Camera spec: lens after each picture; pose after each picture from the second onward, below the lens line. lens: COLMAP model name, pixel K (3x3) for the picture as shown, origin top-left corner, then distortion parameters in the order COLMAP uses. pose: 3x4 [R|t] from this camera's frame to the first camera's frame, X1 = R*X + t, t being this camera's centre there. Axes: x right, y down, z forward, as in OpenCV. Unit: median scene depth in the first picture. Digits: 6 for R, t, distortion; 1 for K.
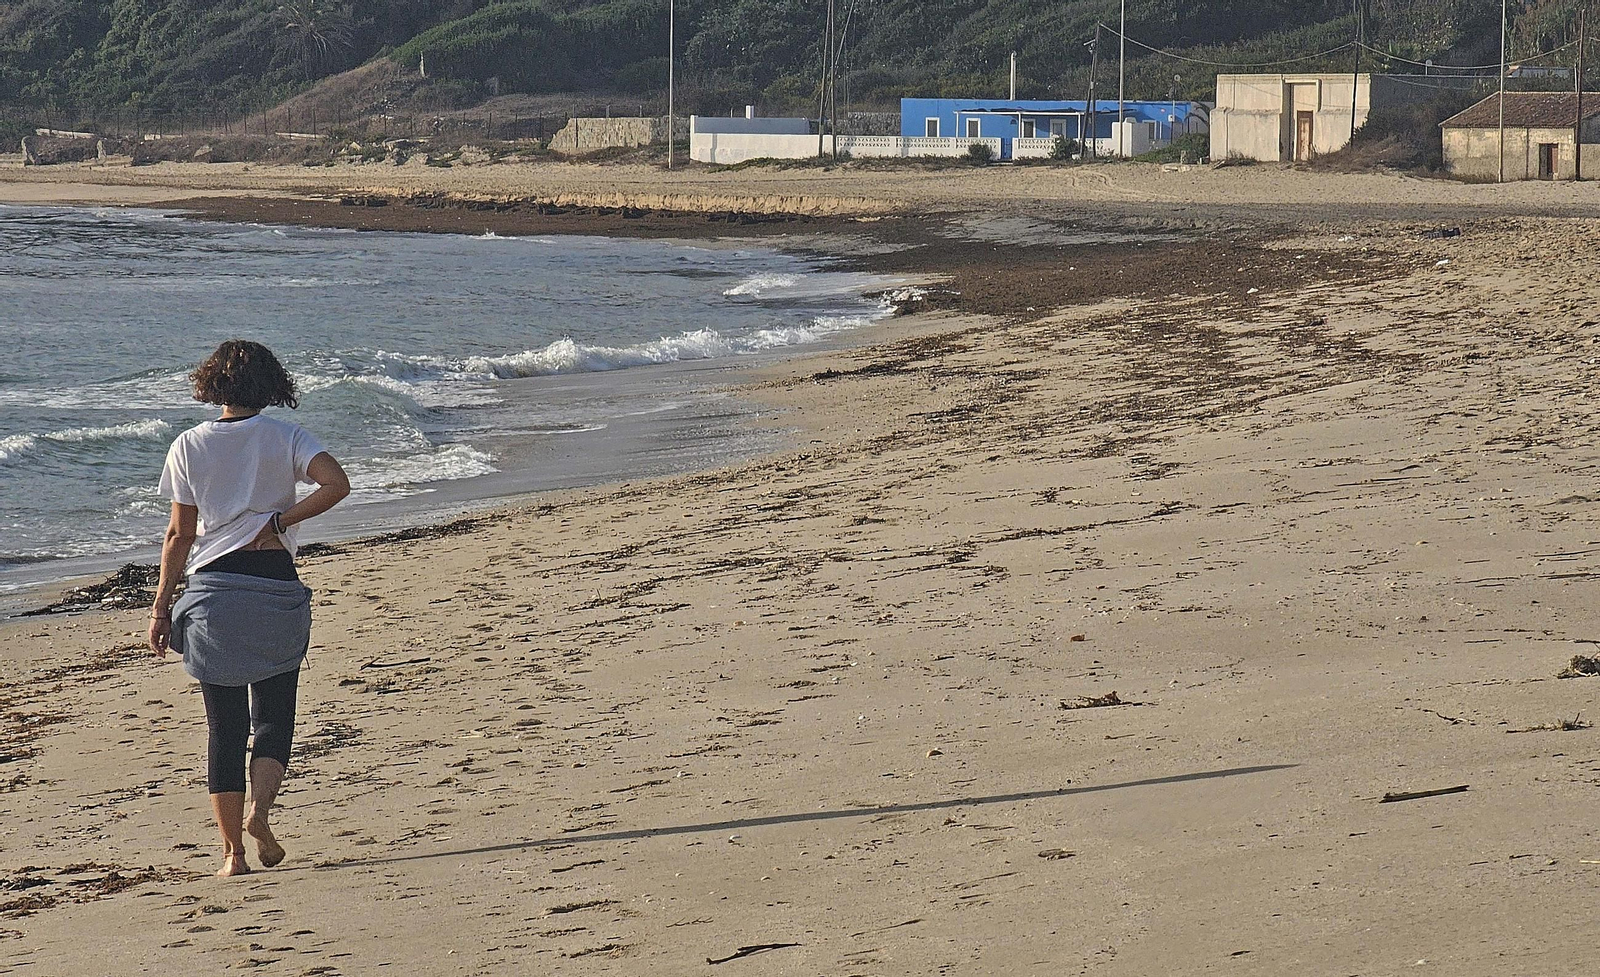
lens RADIAL K [[11884.0, 0, 801.1], [0, 11884.0, 487.7], [0, 0, 1]] dist [0.437879, 0.000000]
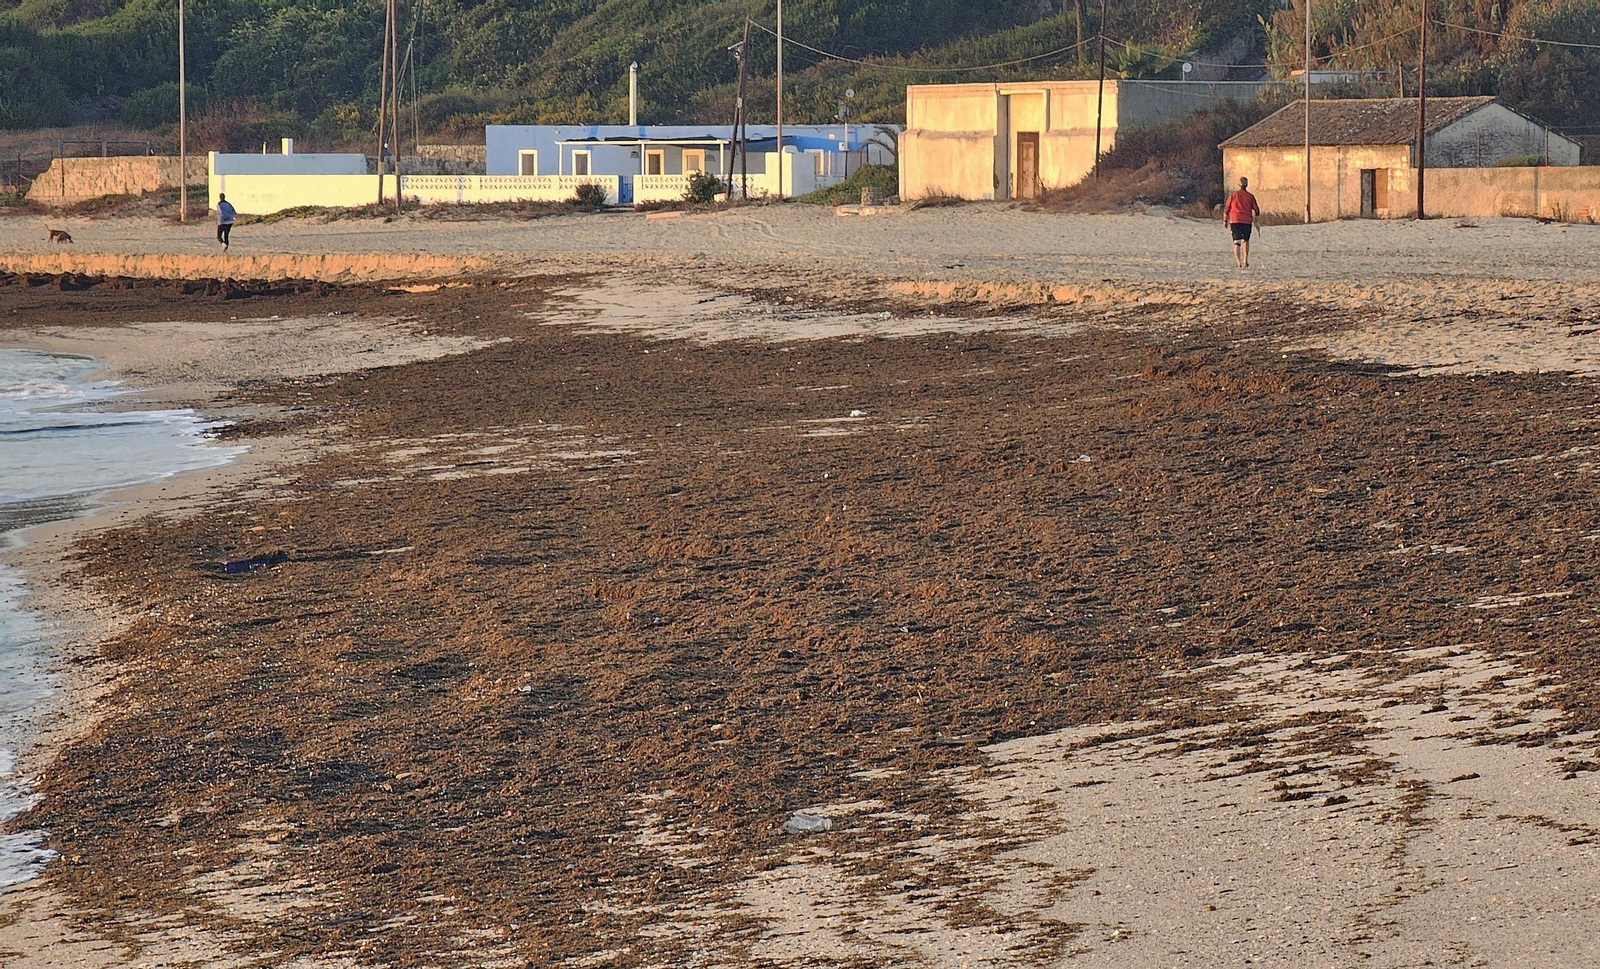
lens RADIAL K [[11884.0, 0, 800.8], [0, 11884.0, 486.3], [0, 0, 1]] dist [0.437879, 0.000000]
pose [[0.999340, -0.014764, 0.033176, 0.003039], [0.014936, 0.999876, -0.004957, -0.005753], [-0.033099, 0.005449, 0.999437, 0.244974]]
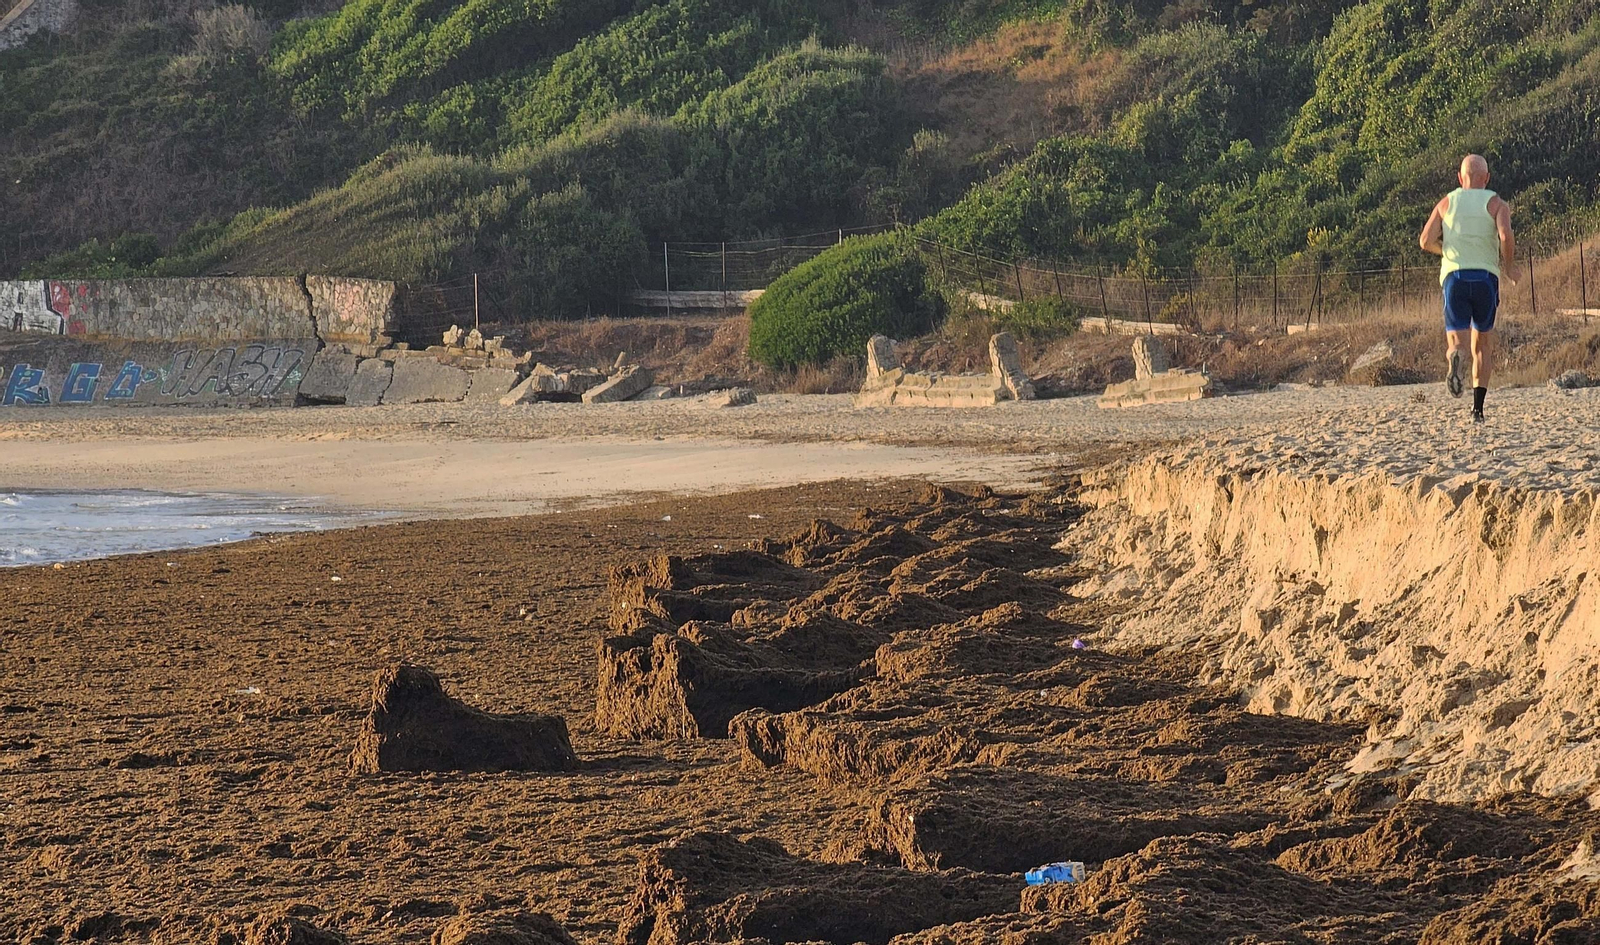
lens RADIAL K [[11266.7, 0, 800.6], [0, 11266.7, 472.6], [0, 0, 1]] dist [0.325088, 0.000000]
pose [[0.982941, -0.014320, -0.183362, 0.000675], [0.010108, 0.999664, -0.023884, -0.017432], [0.183643, 0.021623, 0.982755, 0.700429]]
